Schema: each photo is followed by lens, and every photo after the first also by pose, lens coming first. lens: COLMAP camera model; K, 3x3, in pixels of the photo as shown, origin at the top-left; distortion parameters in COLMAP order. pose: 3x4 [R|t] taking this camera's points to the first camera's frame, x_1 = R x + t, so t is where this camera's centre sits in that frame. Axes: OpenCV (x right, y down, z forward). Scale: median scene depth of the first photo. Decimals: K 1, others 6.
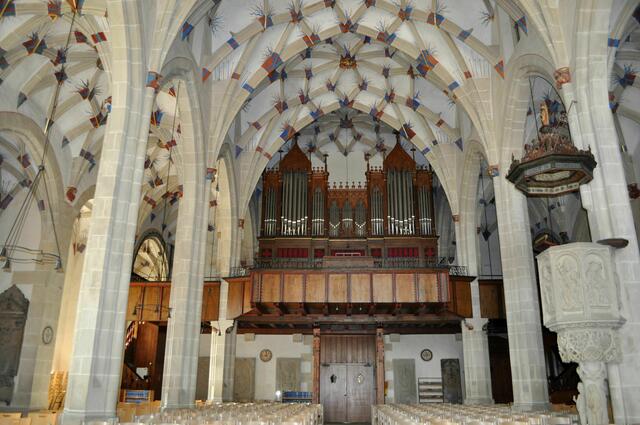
lens RADIAL K [[508.7, 0, 320.0], [0, 508.7, 212.5], [0, 0, 1]] dist [-0.079721, 0.002949]
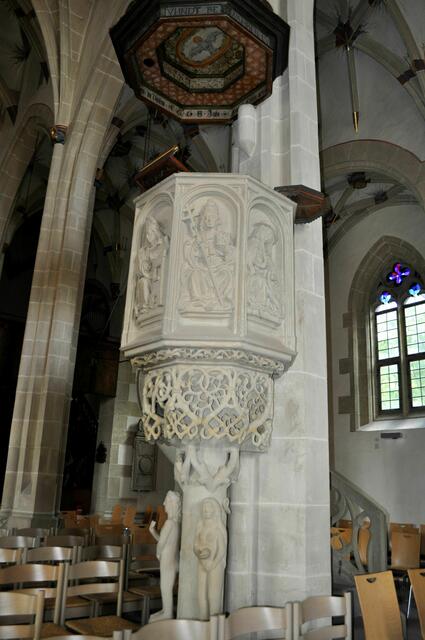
lens RADIAL K [[508.7, 0, 212.5], [0, 508.7, 320.0], [0, 0, 1]] dist [-0.079721, 0.002949]
pose [[0.737135, 0.213695, 0.641067, 0.137956], [-0.237490, 0.970087, -0.050293, 0.122946], [-0.632638, -0.115174, 0.765835, 0.379308]]
